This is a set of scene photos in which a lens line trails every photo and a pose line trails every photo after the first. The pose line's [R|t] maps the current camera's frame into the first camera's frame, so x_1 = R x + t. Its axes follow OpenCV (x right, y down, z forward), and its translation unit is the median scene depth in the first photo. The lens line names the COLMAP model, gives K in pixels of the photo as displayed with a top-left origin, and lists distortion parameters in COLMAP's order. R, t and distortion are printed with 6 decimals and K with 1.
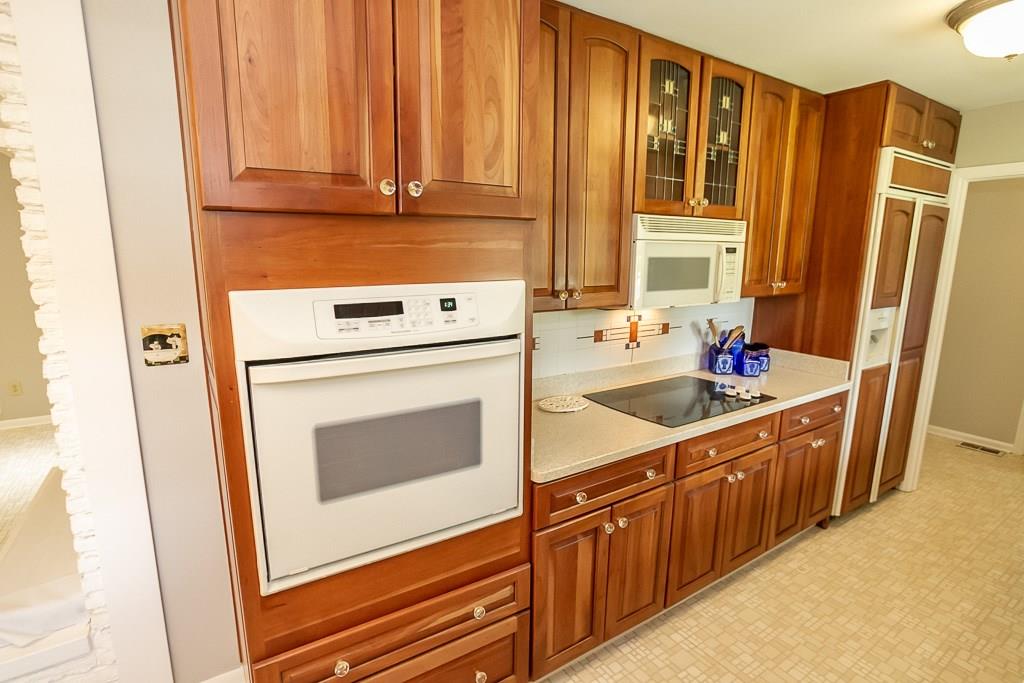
lens RADIAL K [[510.9, 0, 515.2], [0, 510.9, 338.8], [0, 0, 1]] dist [-0.038295, 0.005800]
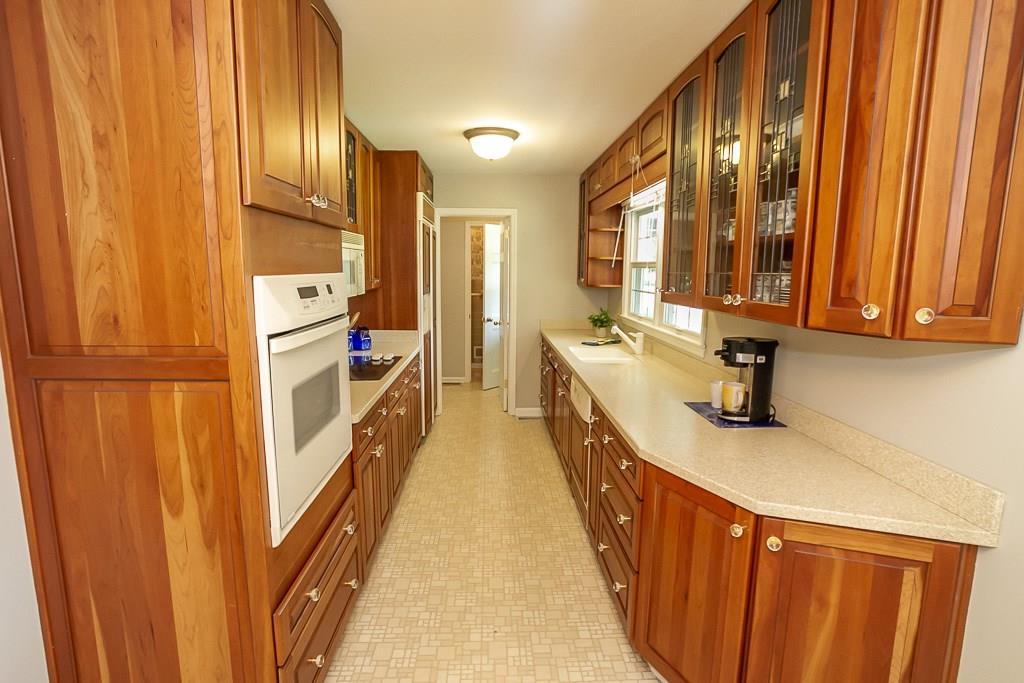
lens RADIAL K [[510.9, 0, 511.0], [0, 510.9, 344.0], [0, 0, 1]] dist [-0.038295, 0.005800]
pose [[0.520034, -0.138727, 0.842805, -0.505405], [0.159819, 0.985099, 0.063536, 0.032606], [-0.839061, 0.101656, 0.534456, -0.052345]]
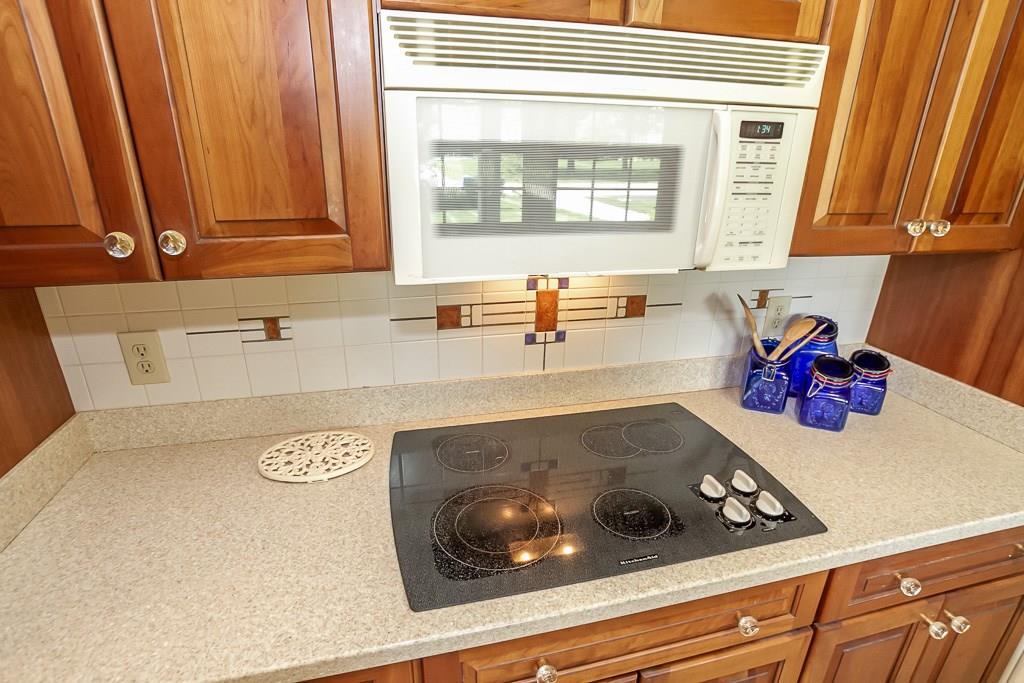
lens RADIAL K [[510.9, 0, 510.8], [0, 510.9, 335.8], [0, 0, 1]] dist [-0.038295, 0.005800]
pose [[0.943848, 0.118781, -0.308289, 0.351662], [-0.065049, 0.981682, 0.179080, -0.074682], [0.323913, -0.148970, 0.934285, 0.530495]]
